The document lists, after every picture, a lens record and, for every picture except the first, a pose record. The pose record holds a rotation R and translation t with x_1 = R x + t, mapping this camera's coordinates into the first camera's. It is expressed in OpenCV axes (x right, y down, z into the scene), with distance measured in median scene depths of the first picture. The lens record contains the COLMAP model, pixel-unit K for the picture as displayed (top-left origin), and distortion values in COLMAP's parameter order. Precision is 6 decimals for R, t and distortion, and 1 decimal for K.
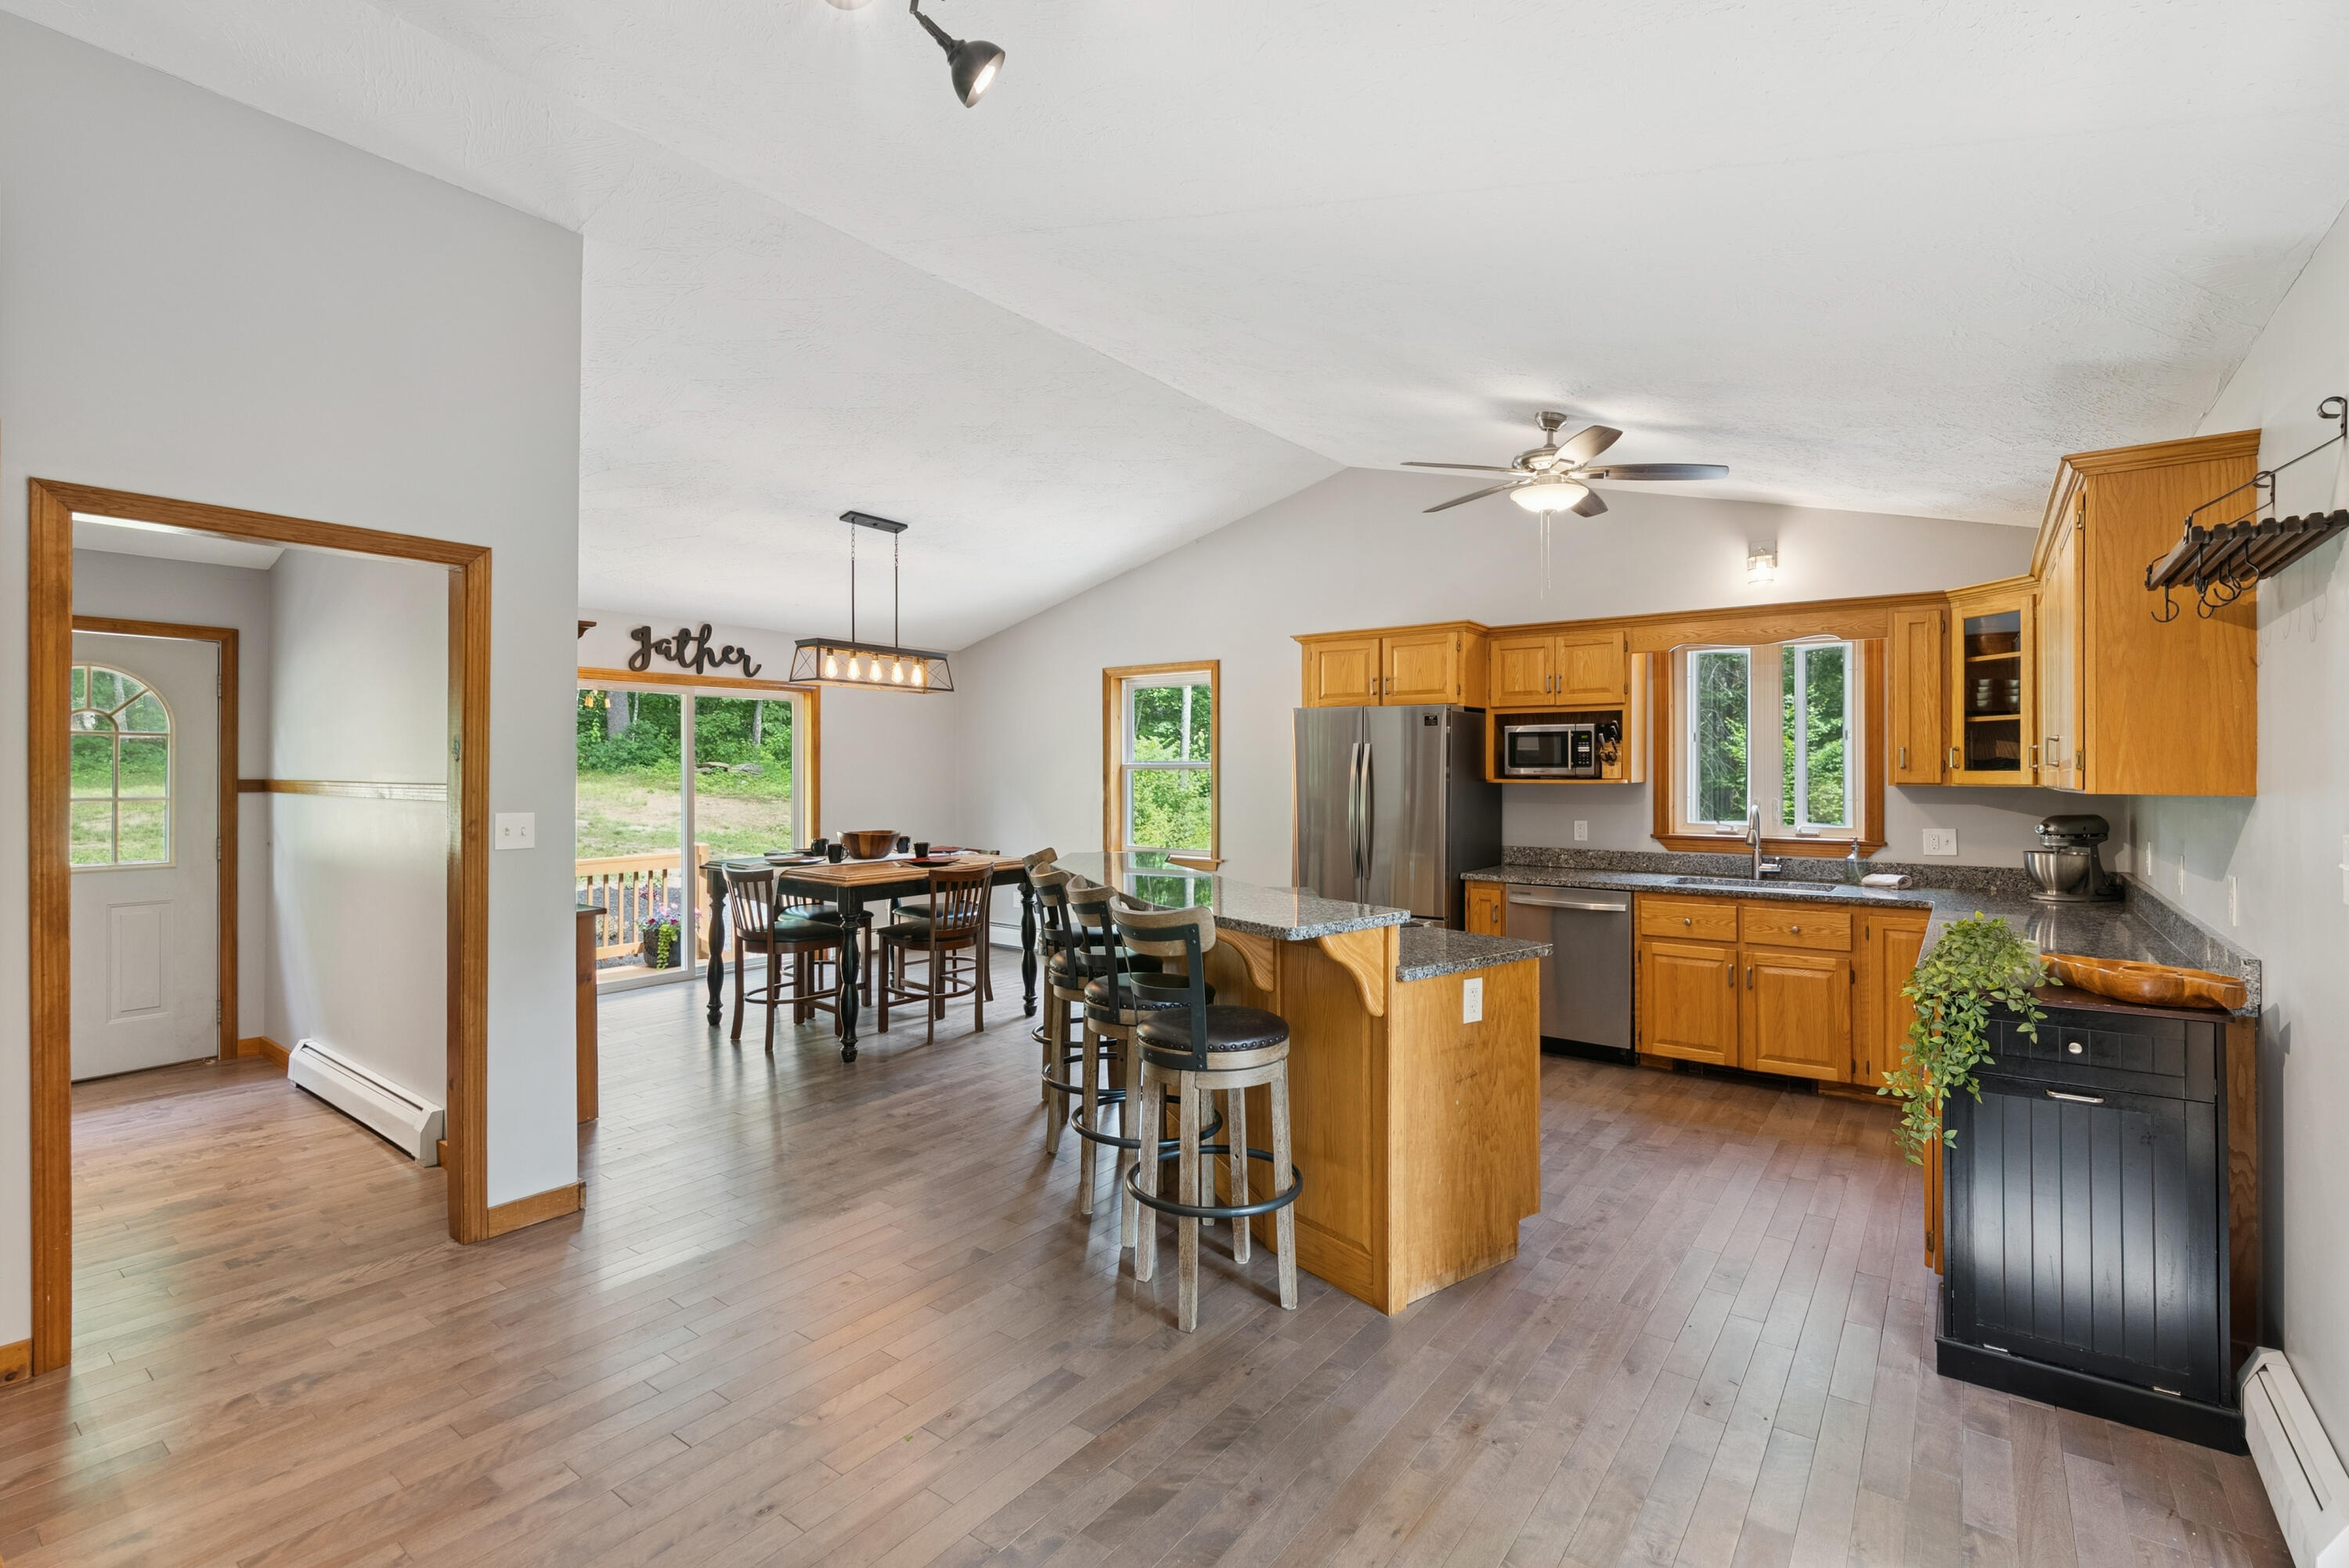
lens RADIAL K [[1062.1, 0, 1172.7], [0, 1062.1, 762.6], [0, 0, 1]] dist [-0.006792, 0.001815]
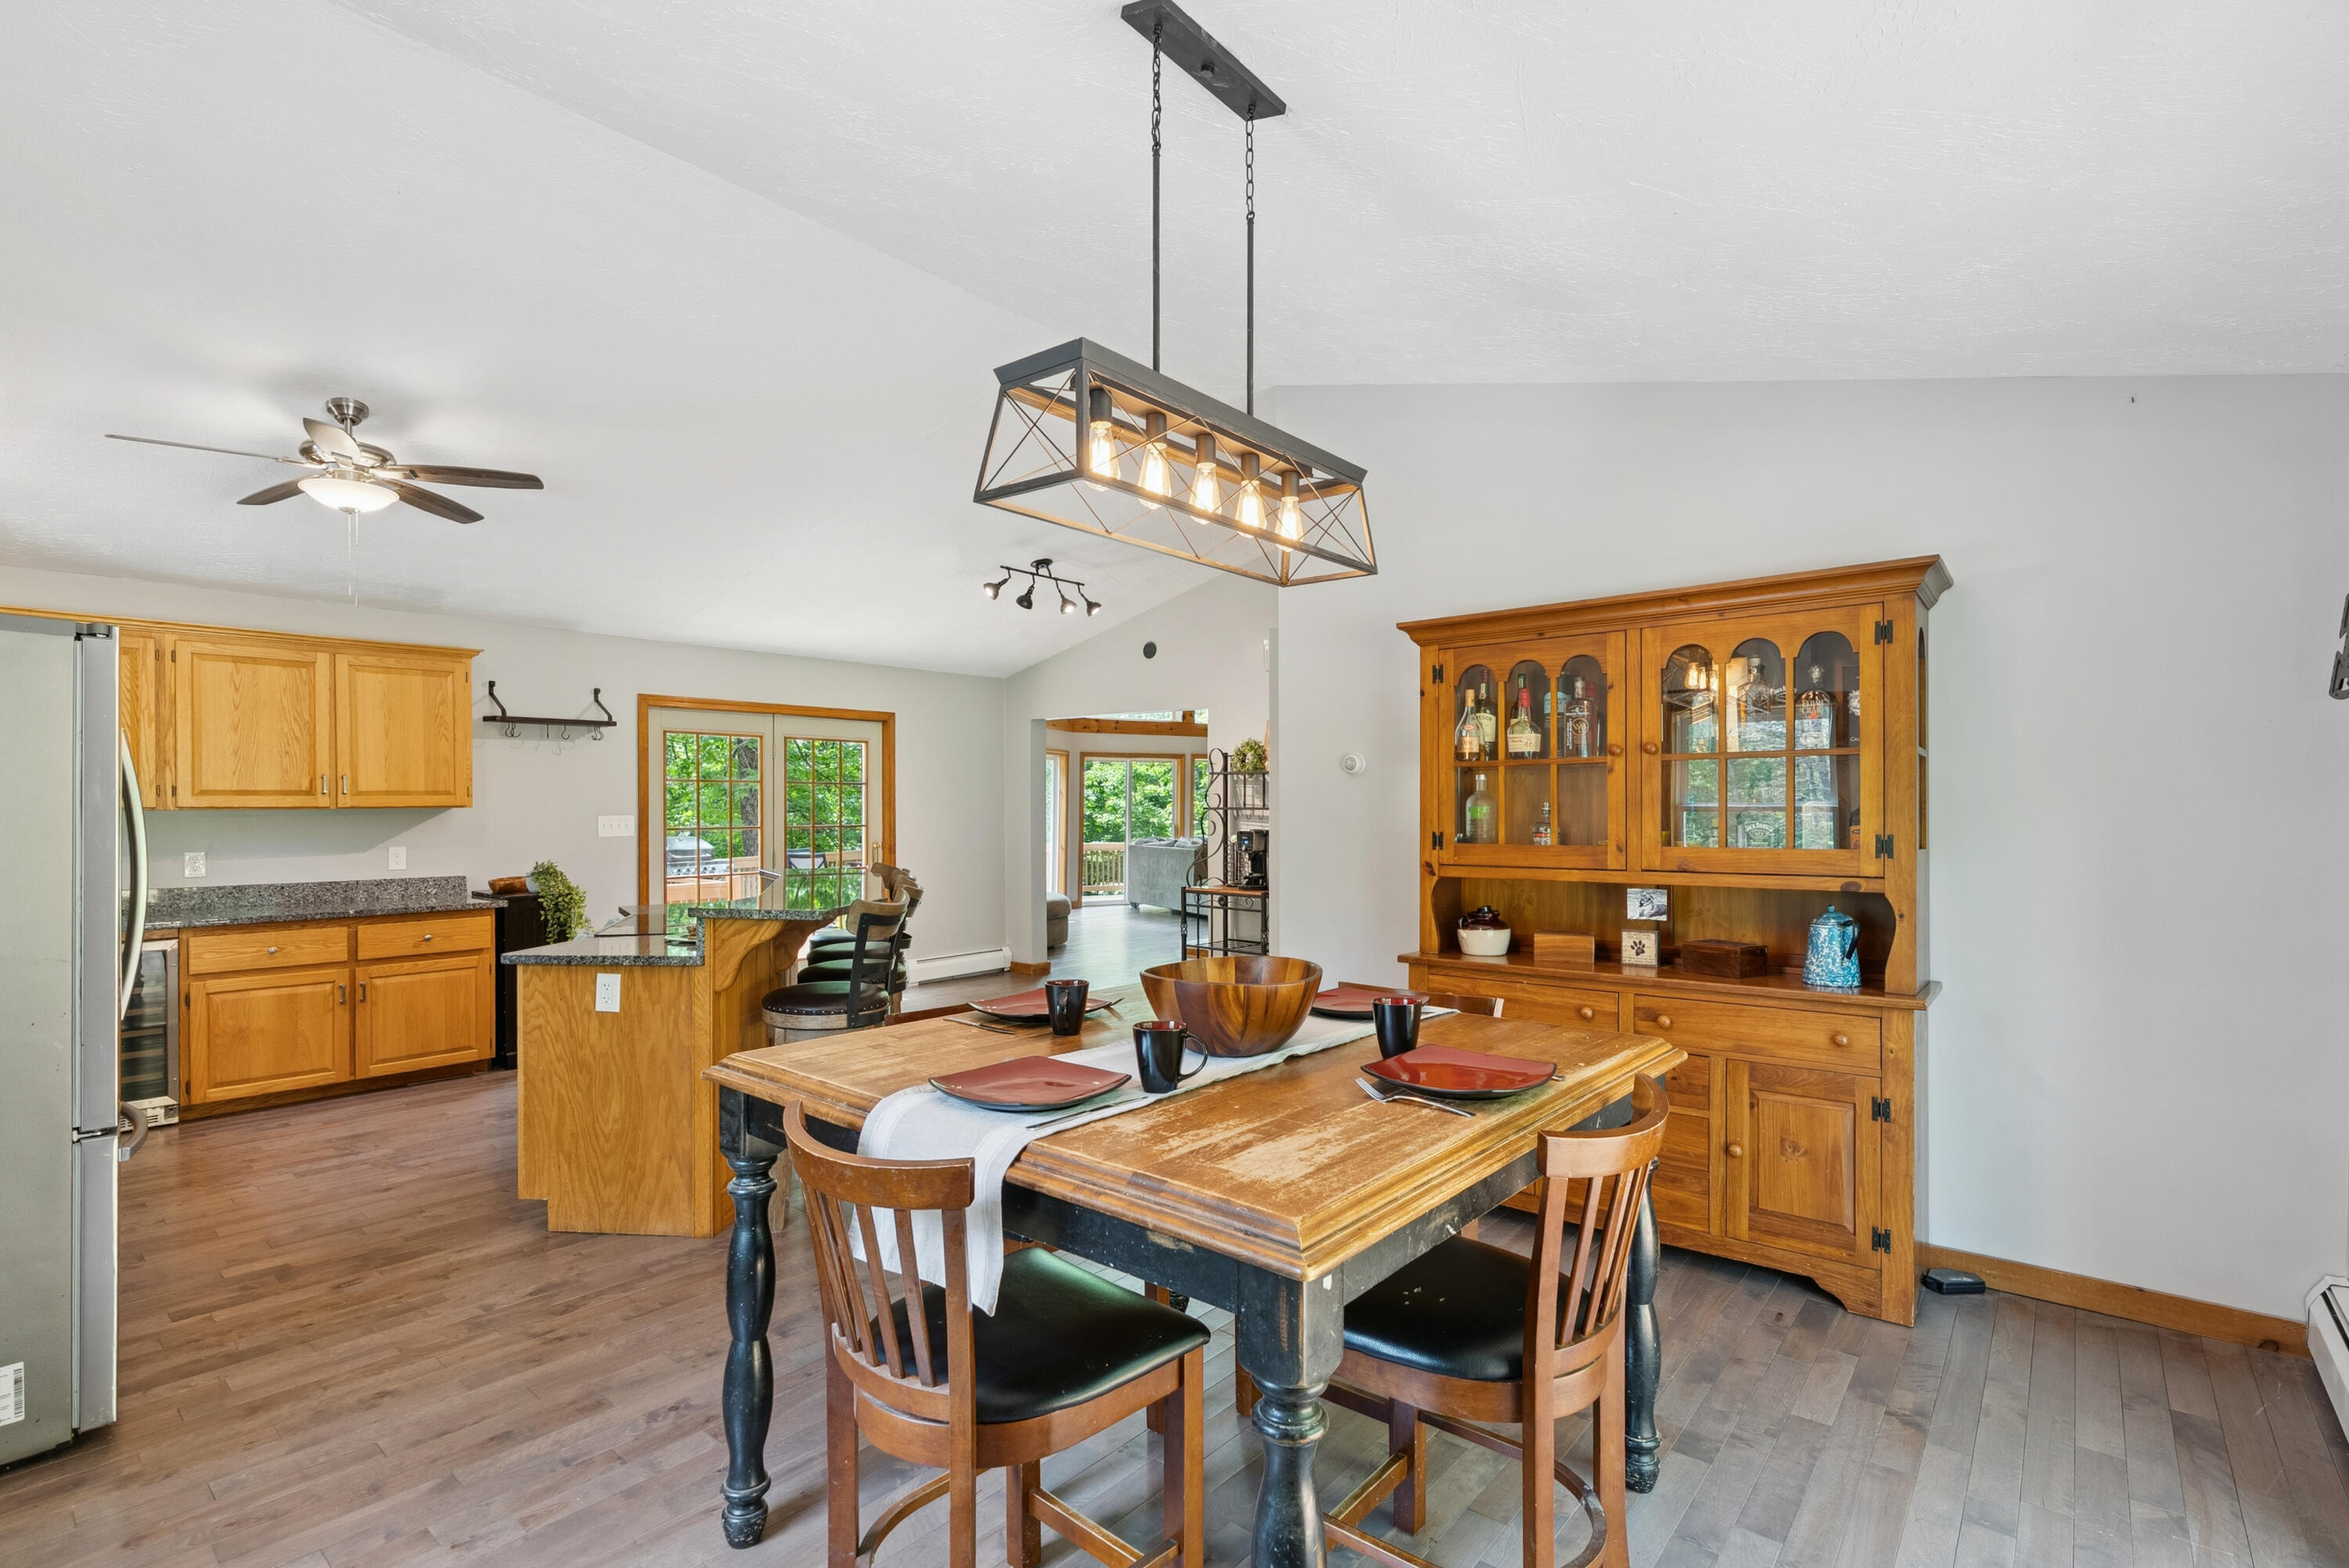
lens RADIAL K [[1062.1, 0, 1168.1], [0, 1062.1, 807.5], [0, 0, 1]] dist [-0.006792, 0.001815]
pose [[-0.998530, 0.001048, 0.054186, -0.328499], [0.000732, 0.999983, -0.005848, 0.020884], [-0.054191, -0.005800, -0.998514, 1.539746]]
